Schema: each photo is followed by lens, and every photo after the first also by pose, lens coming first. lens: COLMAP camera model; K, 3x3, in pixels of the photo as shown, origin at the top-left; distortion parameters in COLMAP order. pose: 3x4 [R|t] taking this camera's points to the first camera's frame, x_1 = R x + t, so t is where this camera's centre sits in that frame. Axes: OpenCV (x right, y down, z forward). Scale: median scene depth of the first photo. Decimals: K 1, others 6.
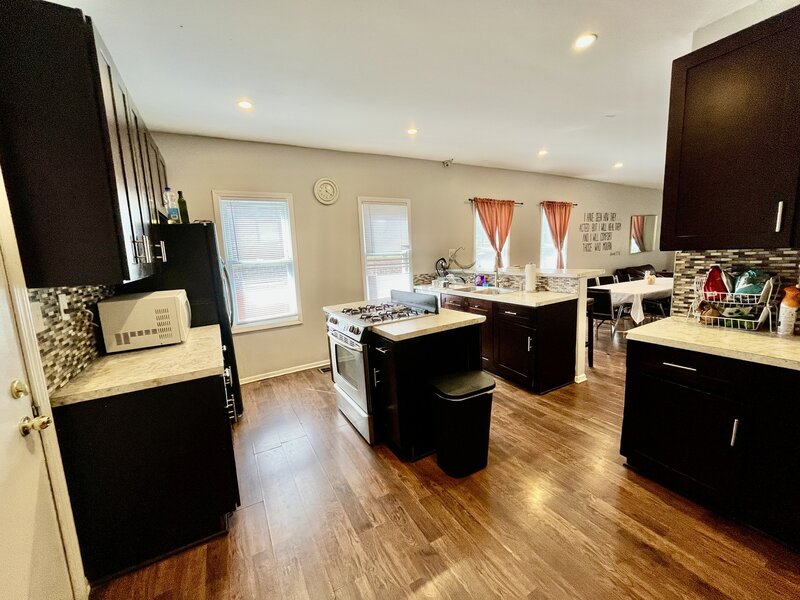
lens RADIAL K [[325.1, 0, 393.3], [0, 325.1, 299.3], [0, 0, 1]] dist [-0.001820, -0.000140]
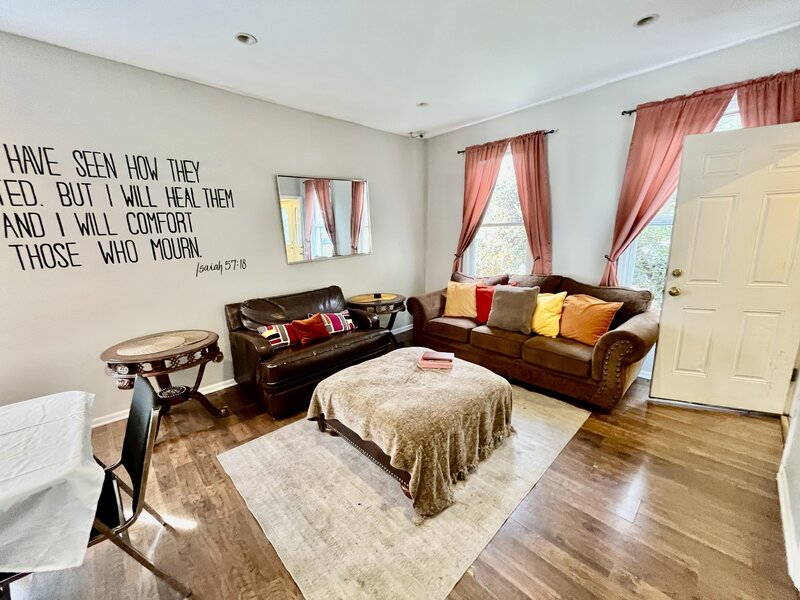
lens RADIAL K [[325.1, 0, 403.0], [0, 325.1, 303.6], [0, 0, 1]] dist [-0.001820, -0.000140]
pose [[0.967966, -0.040073, 0.247863, 0.844377], [0.023188, 0.997230, 0.070672, -0.123452], [-0.250009, -0.062661, 0.966214, 0.577666]]
